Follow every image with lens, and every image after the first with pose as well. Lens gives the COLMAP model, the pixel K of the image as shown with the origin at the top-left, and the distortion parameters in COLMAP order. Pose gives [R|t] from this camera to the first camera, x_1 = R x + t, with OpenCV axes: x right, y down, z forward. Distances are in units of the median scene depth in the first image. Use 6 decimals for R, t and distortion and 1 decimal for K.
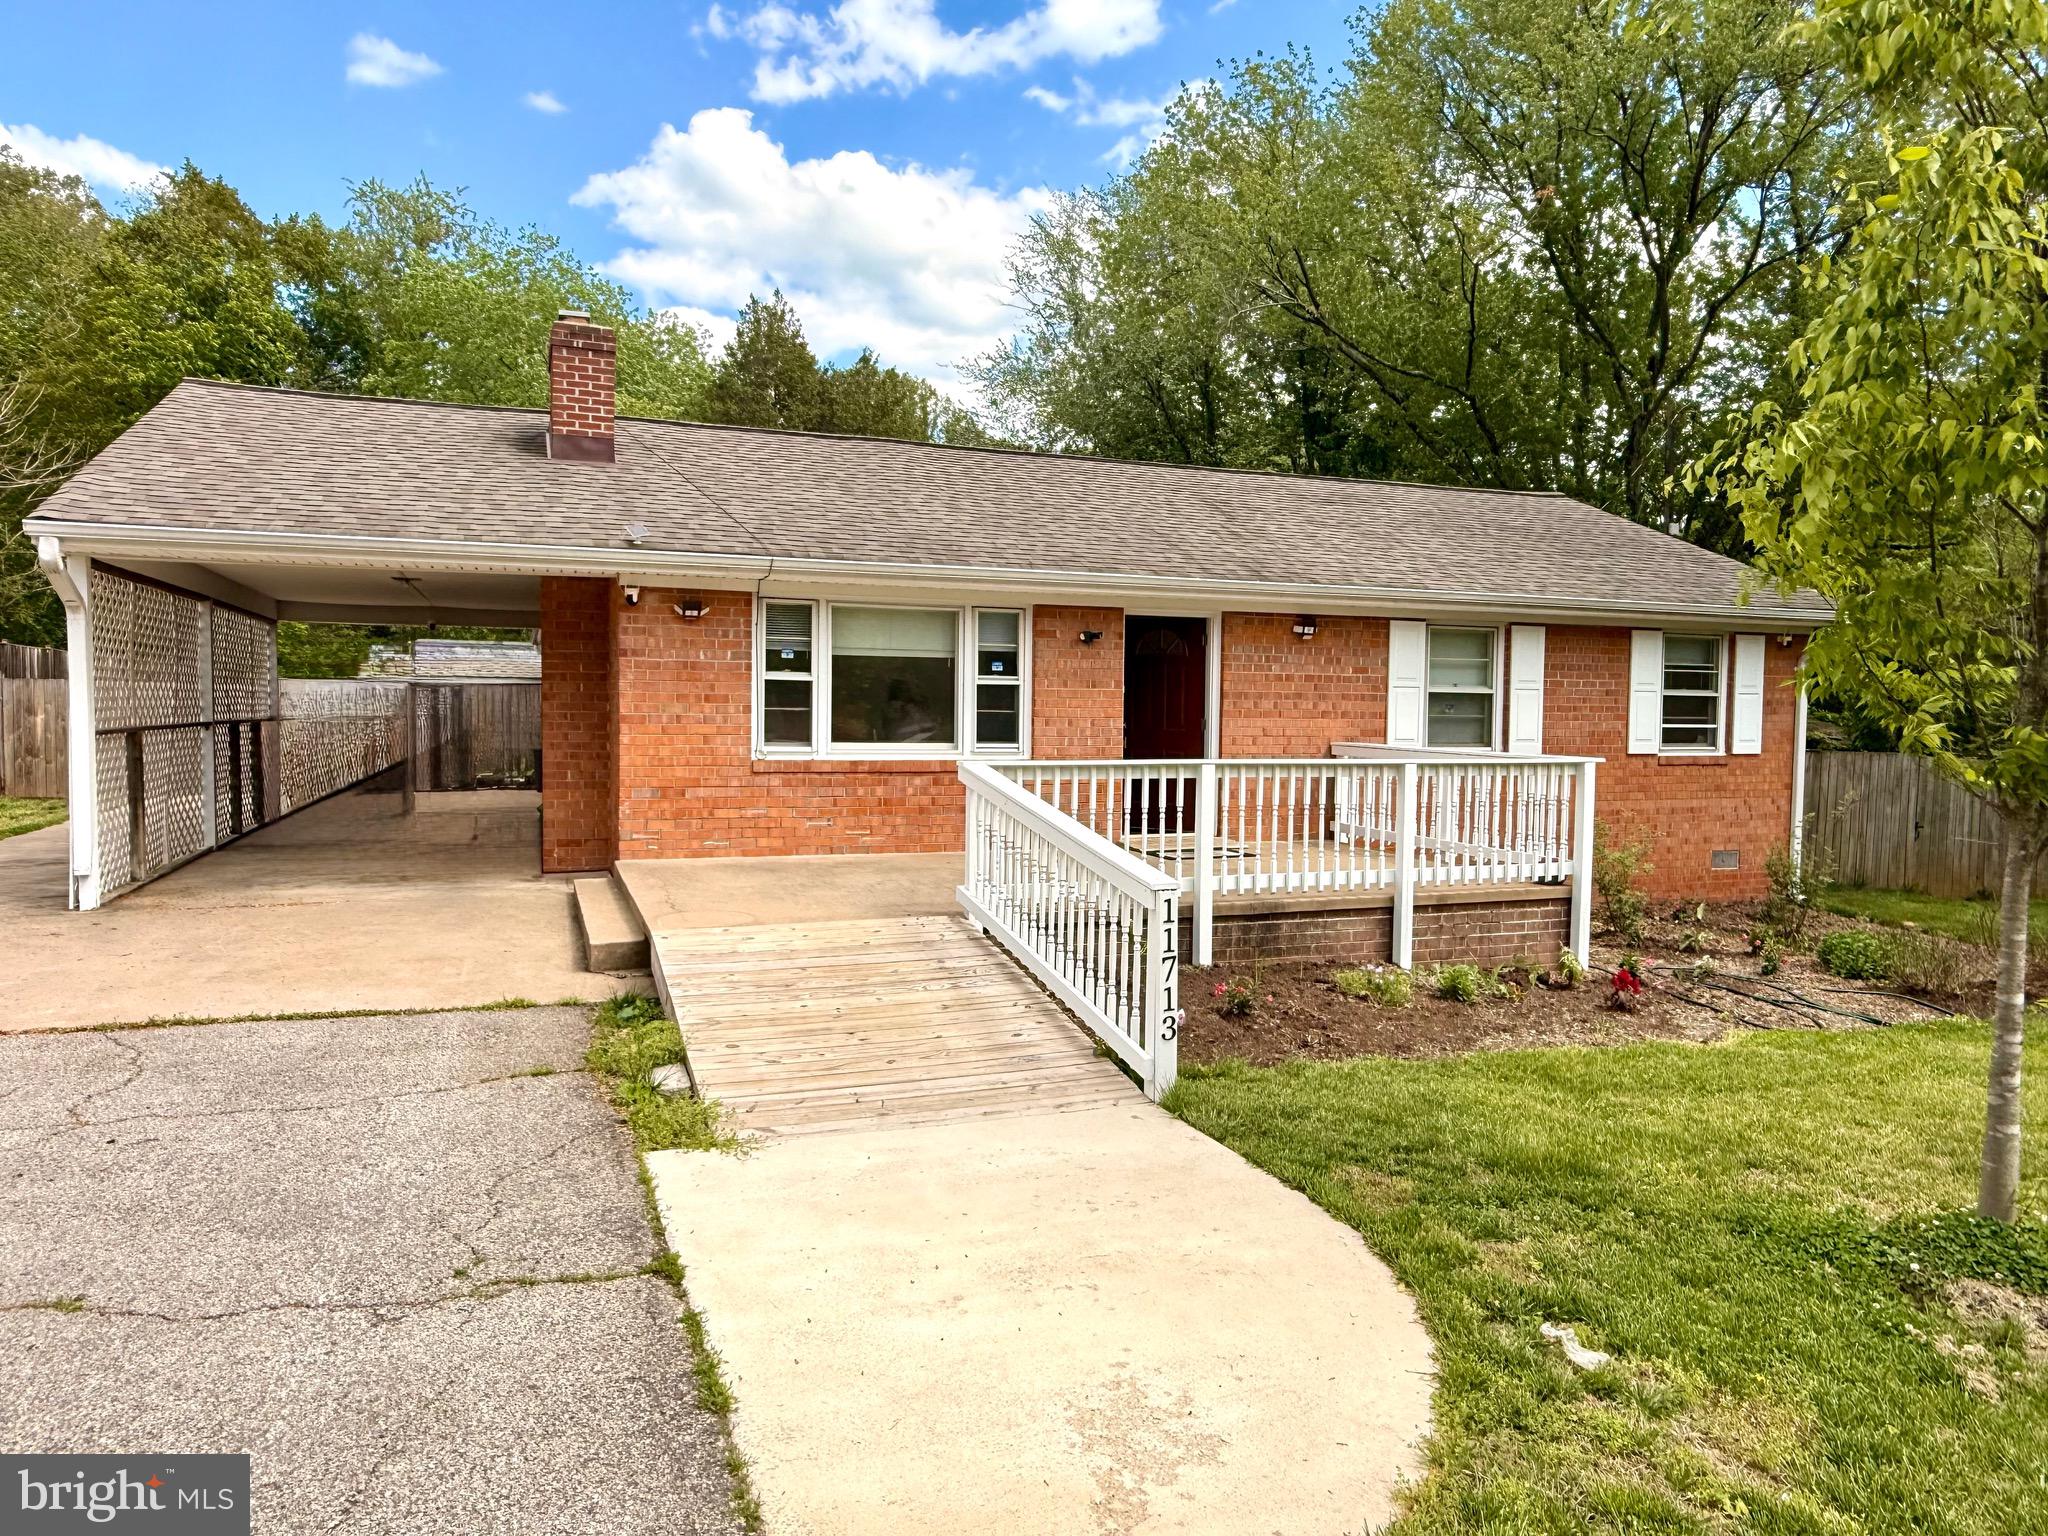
lens RADIAL K [[1308.8, 0, 1018.4], [0, 1308.8, 763.3], [0, 0, 1]] dist [-0.003153, 0.003032]
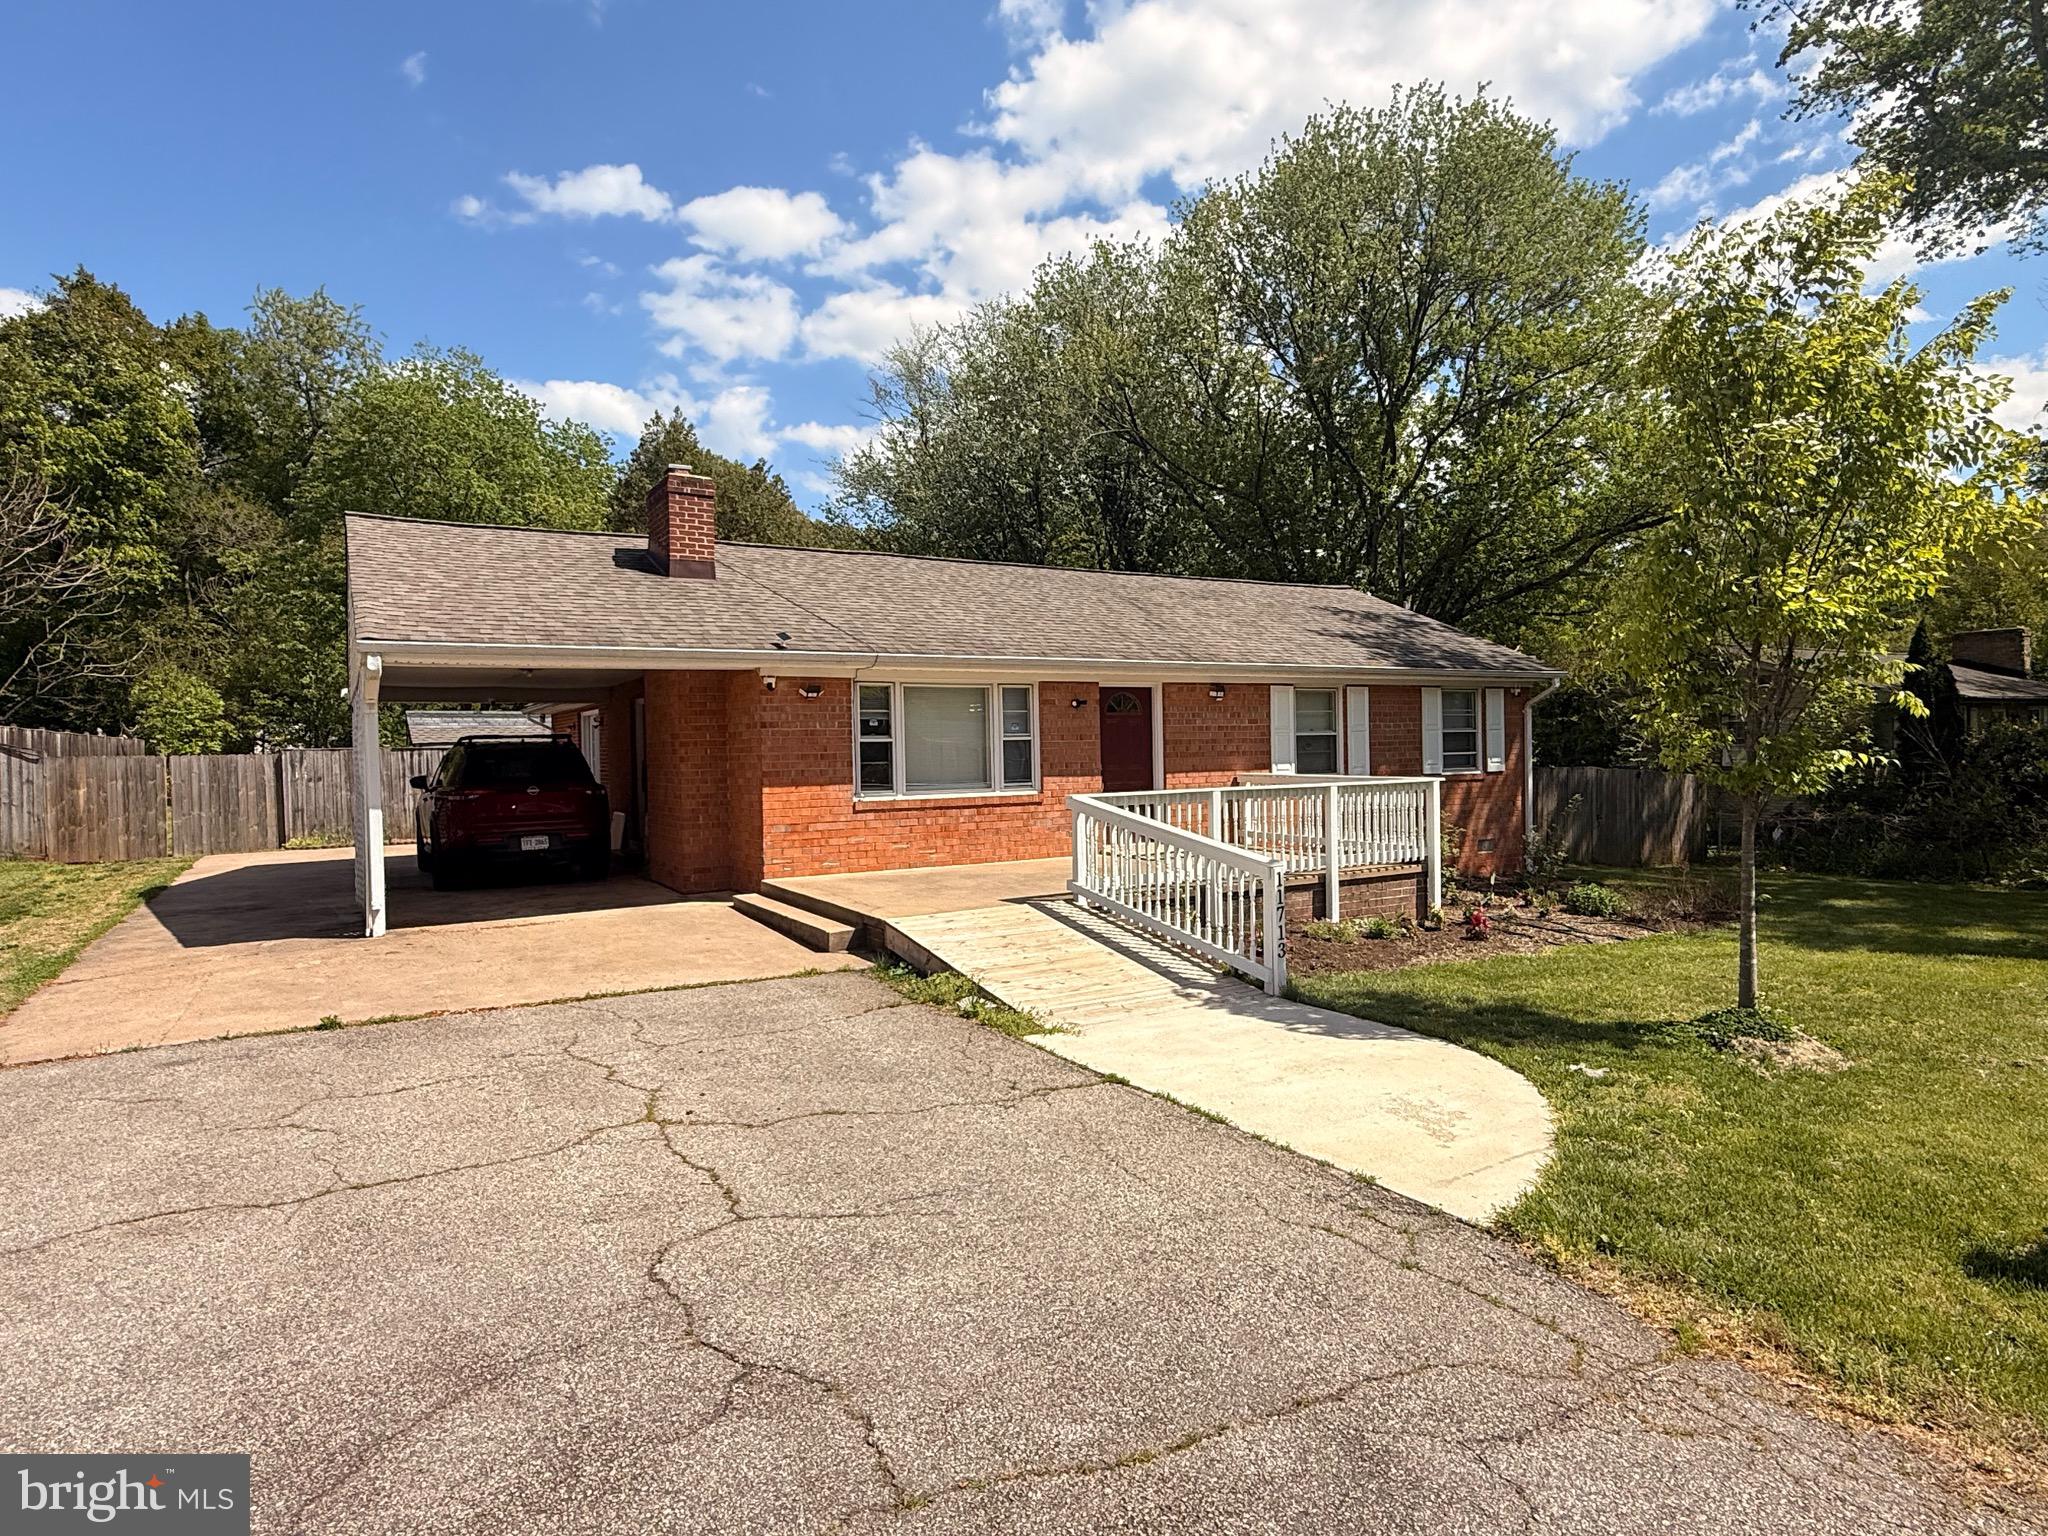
lens RADIAL K [[1127.8, 0, 1029.4], [0, 1127.8, 776.9], [0, 0, 1]] dist [-0.001375, 0.001853]
pose [[0.983877, -0.033945, 0.175595, -0.228945], [0.037112, 0.999202, -0.014784, -0.004049], [-0.174953, 0.021063, 0.984351, -0.184022]]
